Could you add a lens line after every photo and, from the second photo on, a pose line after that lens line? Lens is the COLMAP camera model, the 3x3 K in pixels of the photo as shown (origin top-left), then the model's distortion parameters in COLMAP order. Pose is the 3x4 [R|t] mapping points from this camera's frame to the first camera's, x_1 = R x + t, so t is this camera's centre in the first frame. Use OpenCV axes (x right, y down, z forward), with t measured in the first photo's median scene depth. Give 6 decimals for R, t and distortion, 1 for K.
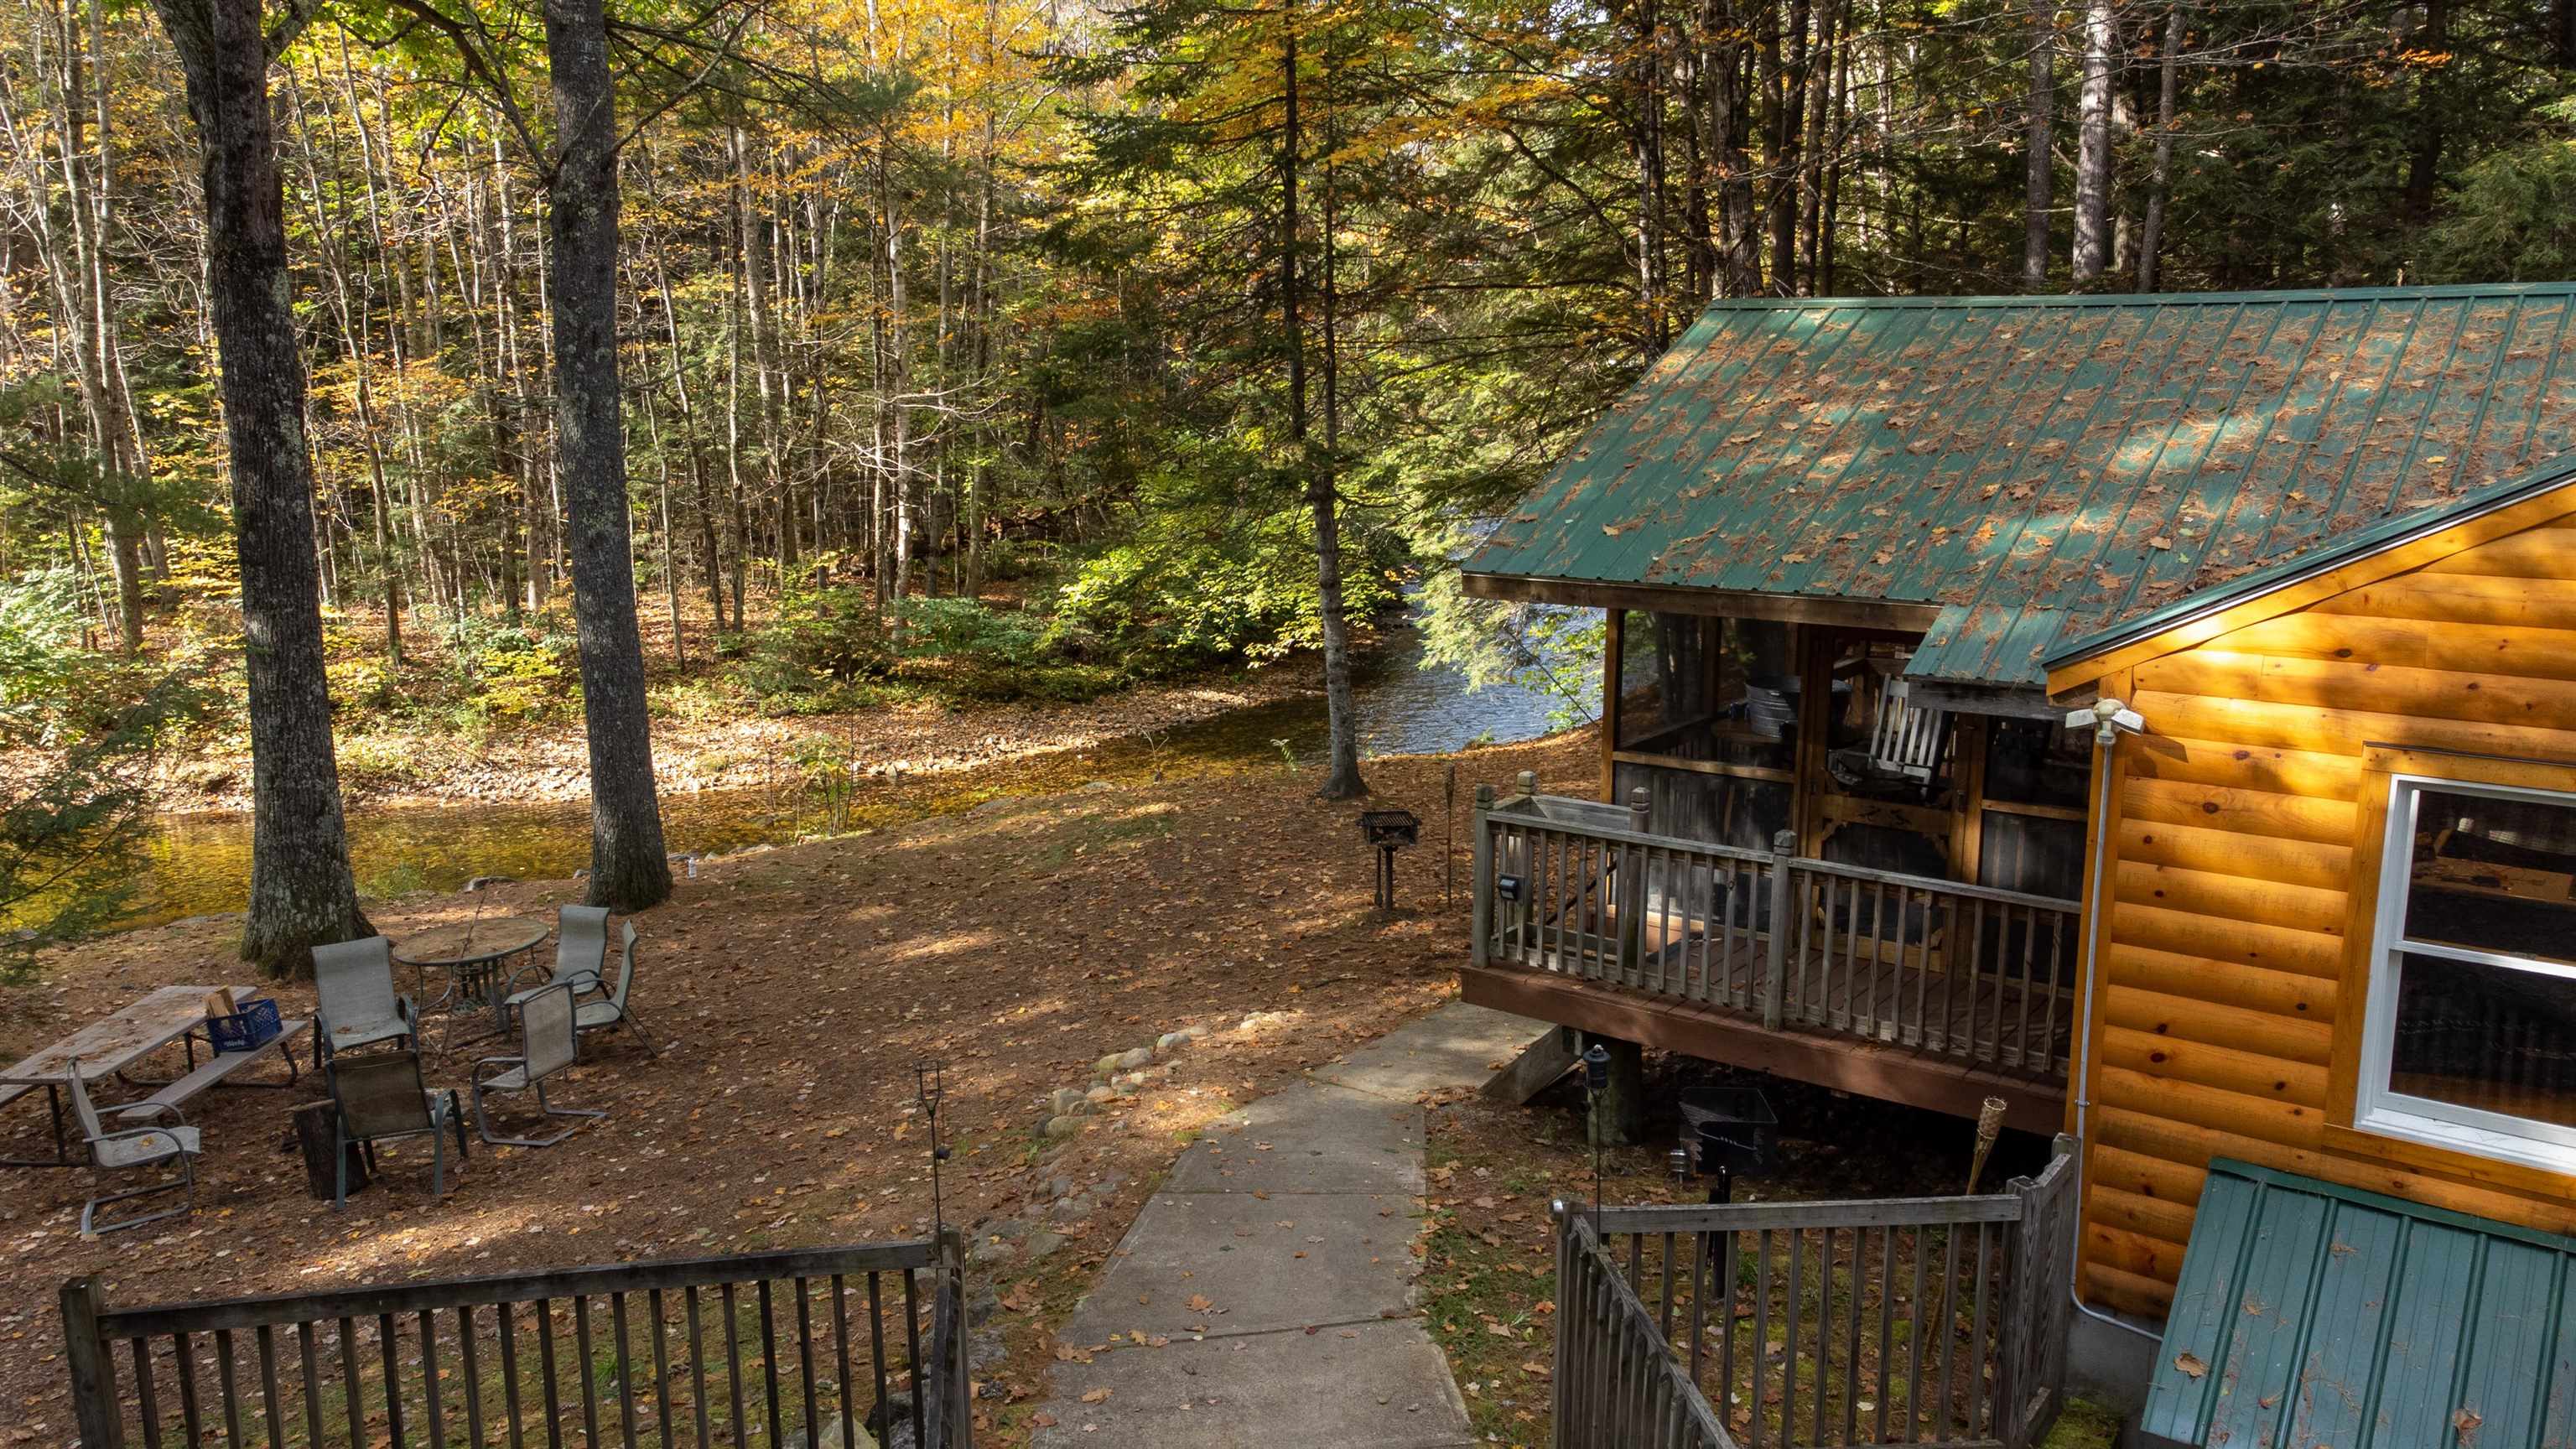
lens RADIAL K [[1905.9, 0, 1288.0], [0, 1905.9, 724.5], [0, 0, 1]] dist [0.050681, 0.005661]
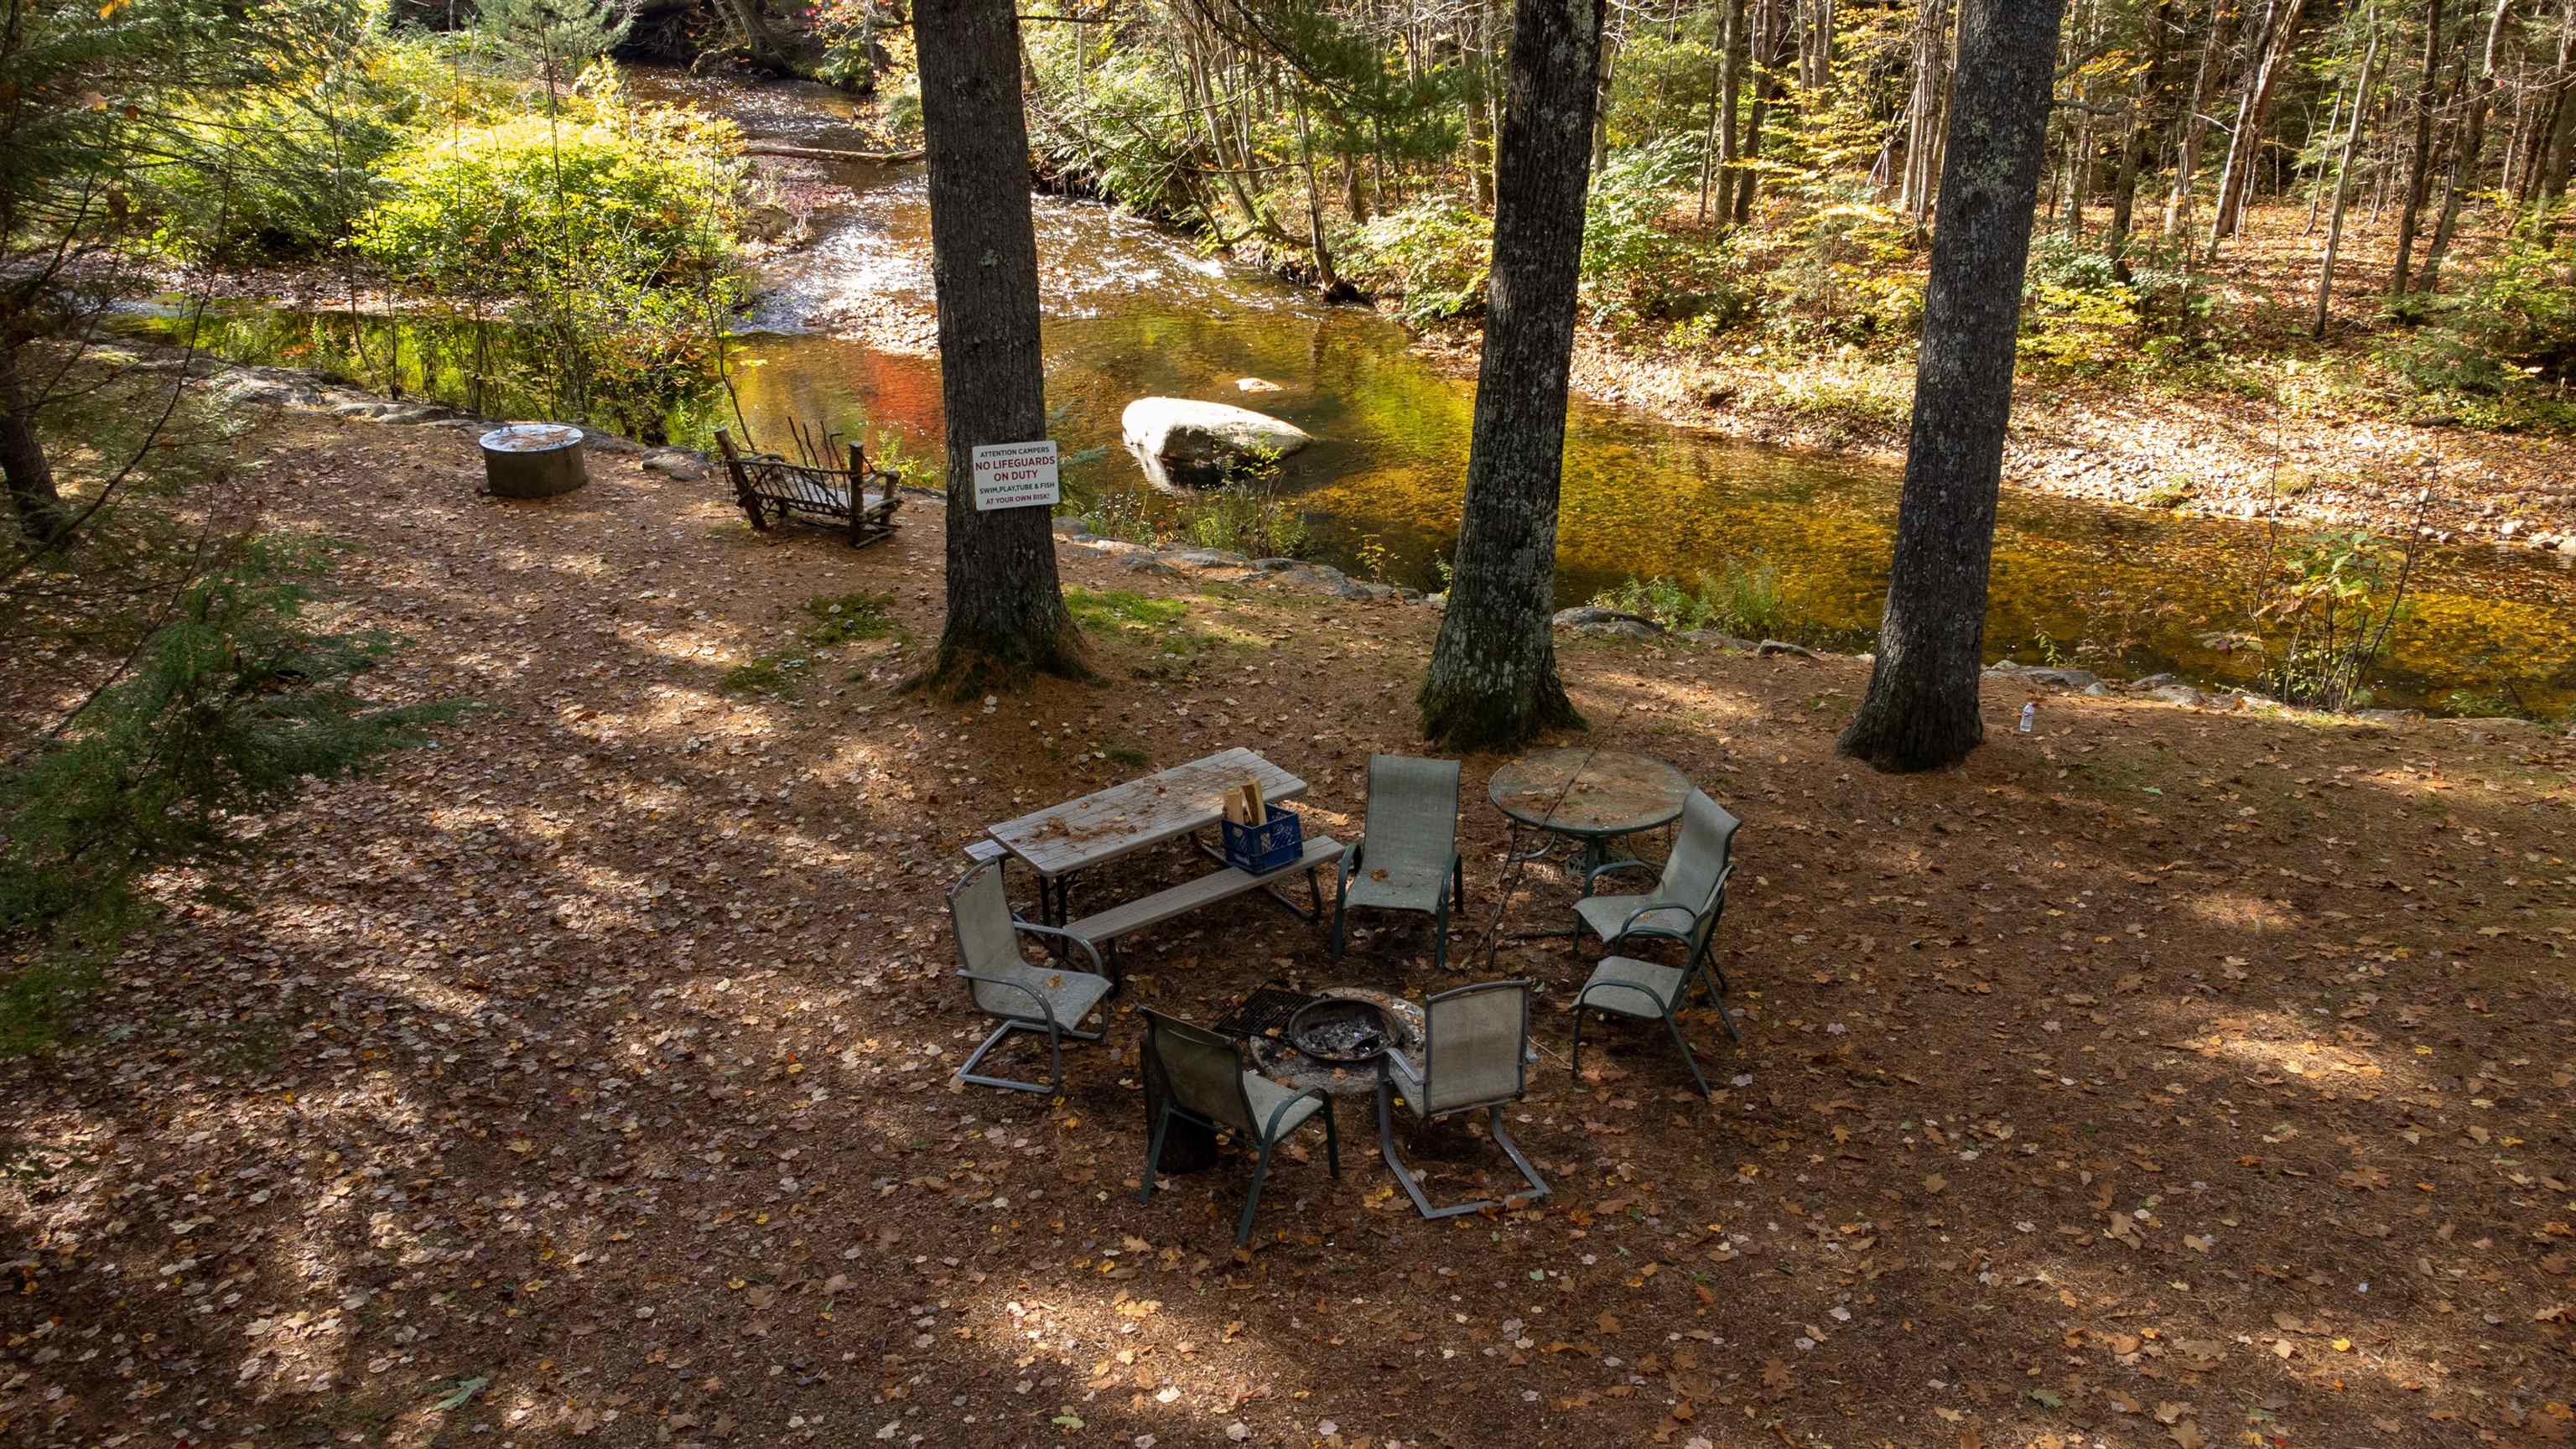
lens RADIAL K [[1905.9, 0, 1288.0], [0, 1905.9, 724.5], [0, 0, 1]] dist [0.050681, 0.005661]
pose [[0.652386, 0.301570, -0.695304, -0.012041], [-0.142978, 0.949924, 0.277852, -0.058898], [0.744278, -0.081854, 0.662835, 0.305267]]
